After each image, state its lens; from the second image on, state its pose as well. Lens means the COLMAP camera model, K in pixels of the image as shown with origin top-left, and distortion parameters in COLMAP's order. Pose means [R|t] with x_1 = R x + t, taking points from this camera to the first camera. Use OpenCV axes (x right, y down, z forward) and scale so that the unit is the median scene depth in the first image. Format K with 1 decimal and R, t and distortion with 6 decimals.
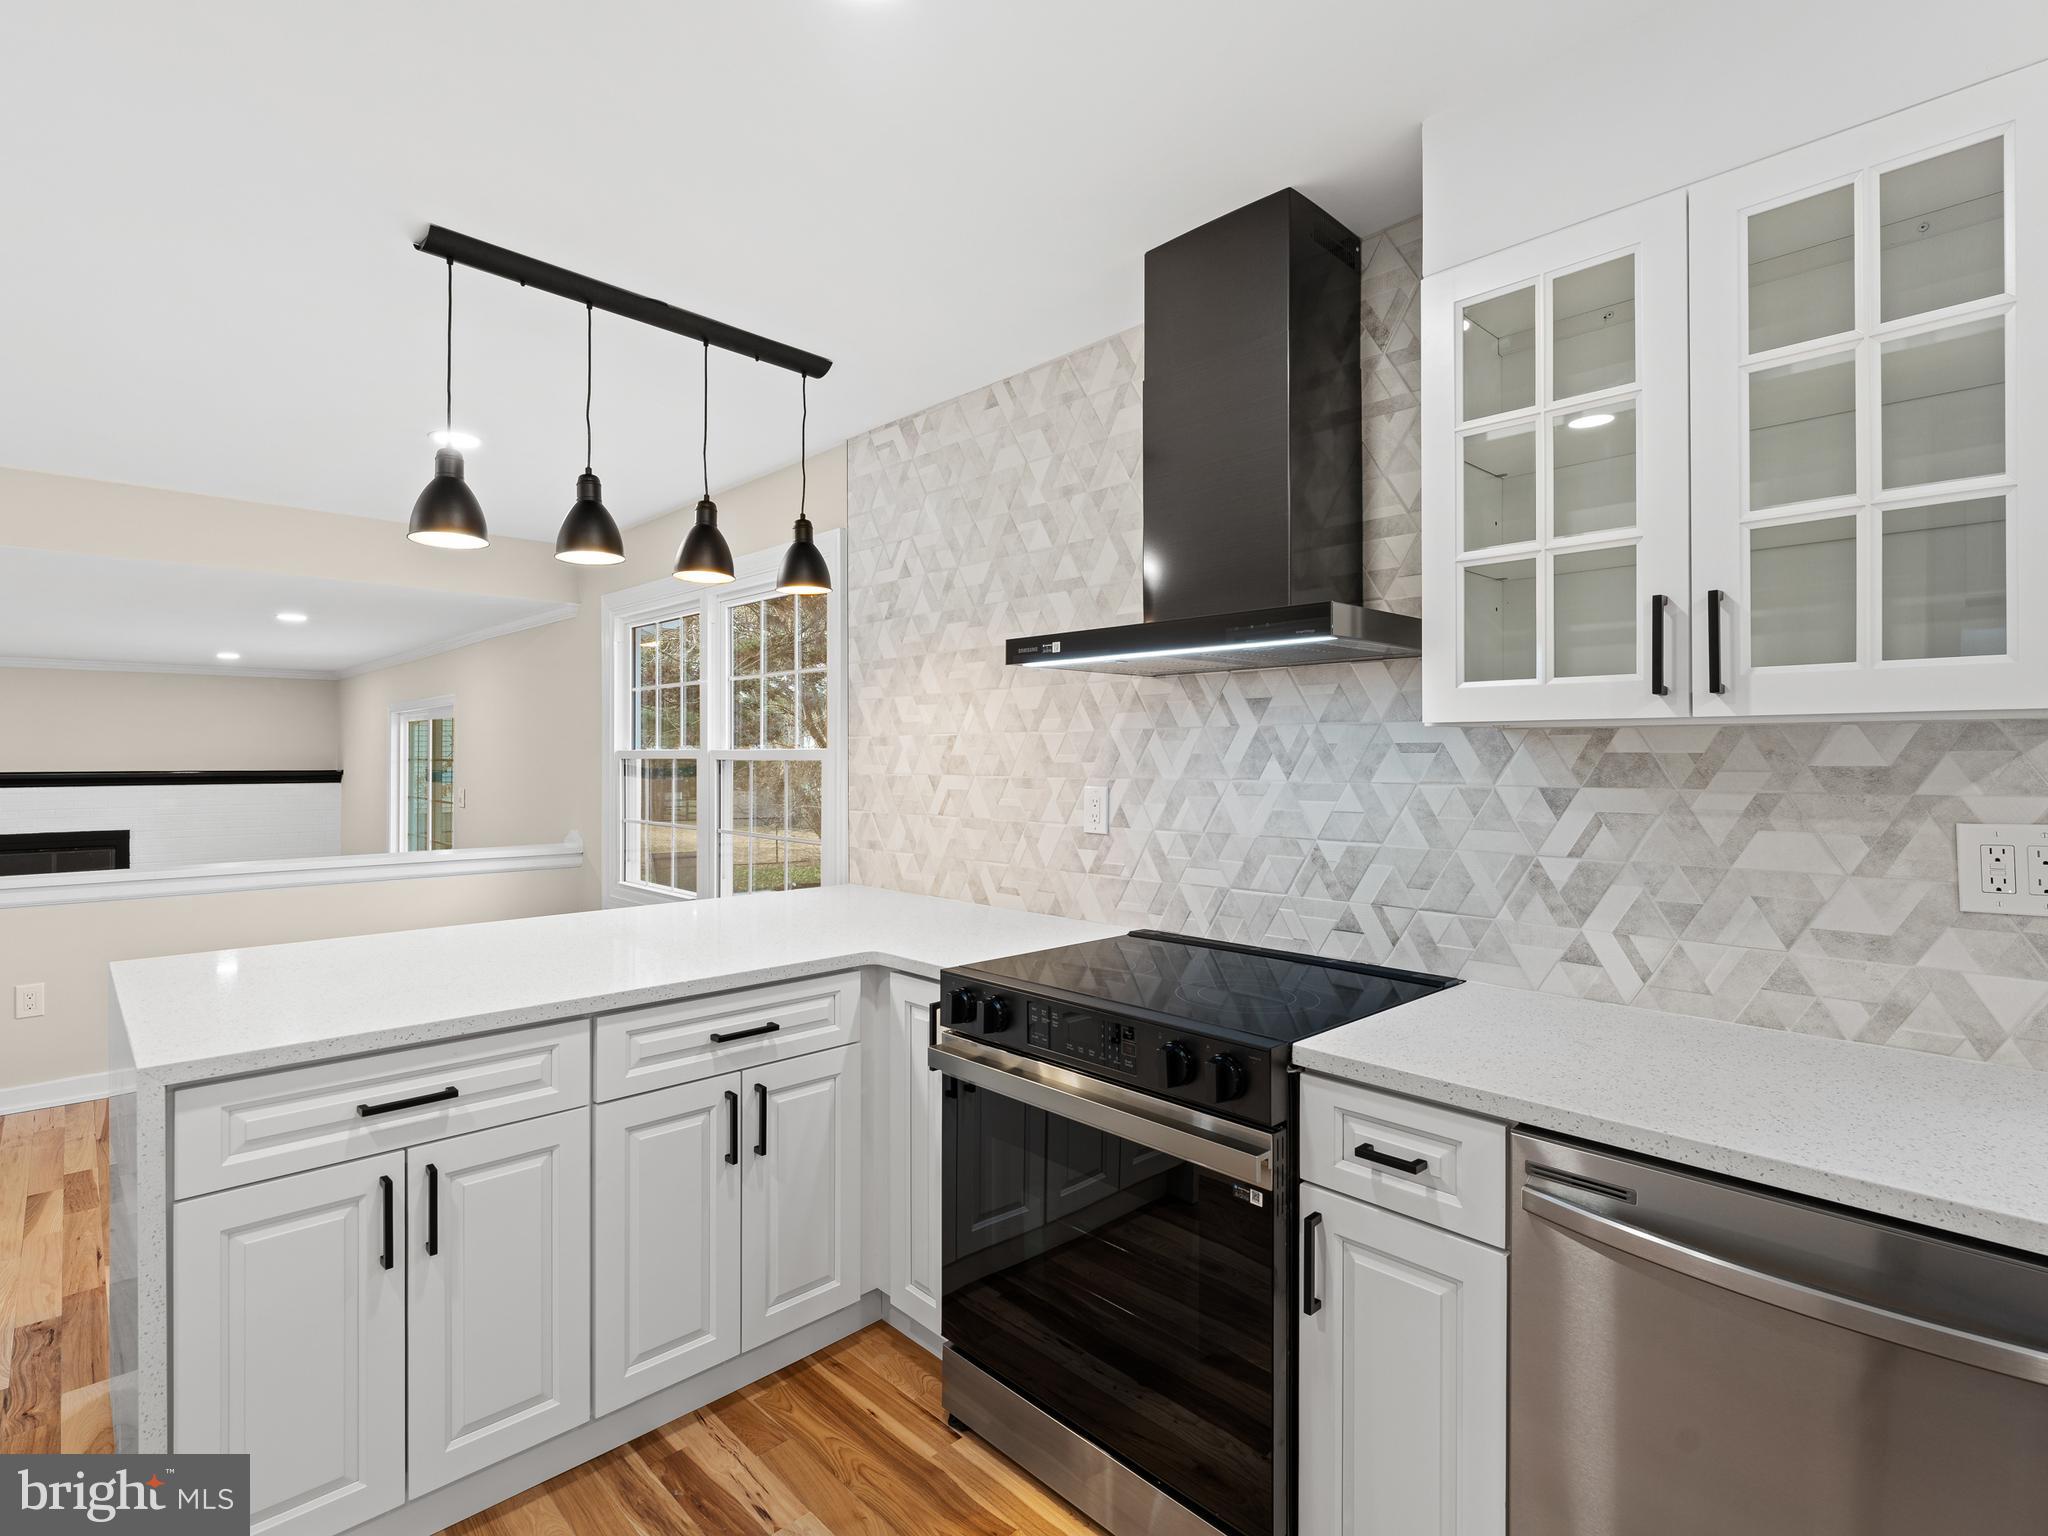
lens RADIAL K [[990.7, 0, 1081.1], [0, 990.7, 752.3], [0, 0, 1]] dist [-0.001594, -0.003296]
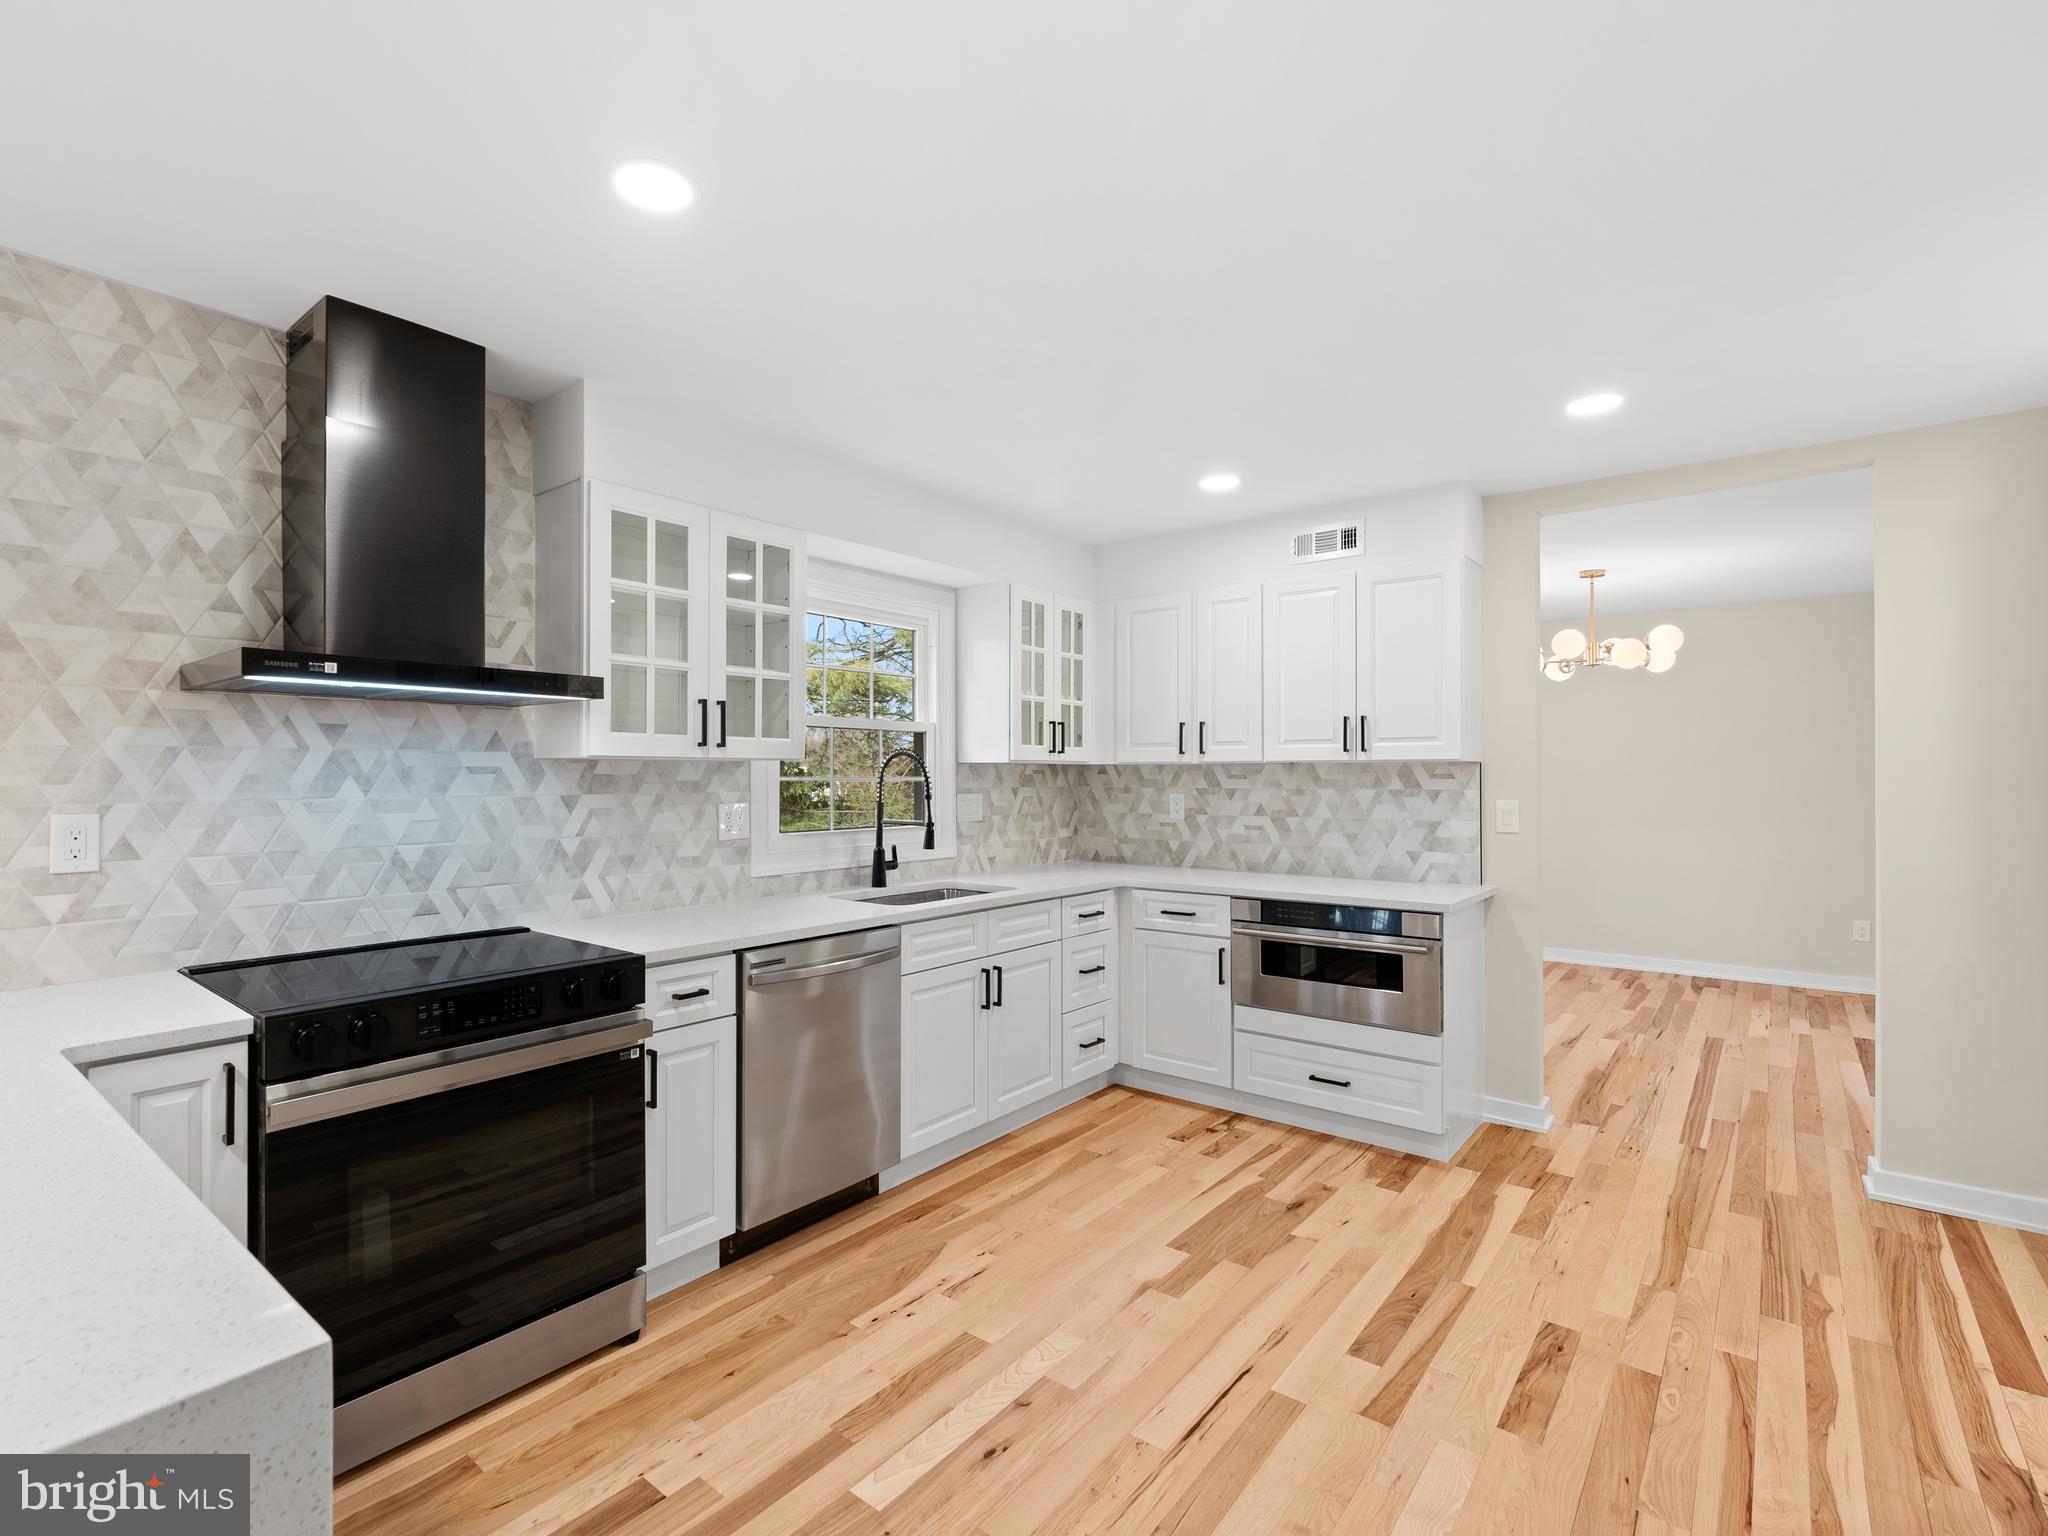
lens RADIAL K [[990.7, 0, 863.8], [0, 990.7, 780.7], [0, 0, 1]] dist [-0.001594, -0.003296]
pose [[-0.017238, -0.001056, 0.999851, -0.956518], [0.002887, 0.999995, 0.001106, 0.009108], [-0.999847, 0.002905, -0.017235, 0.439160]]
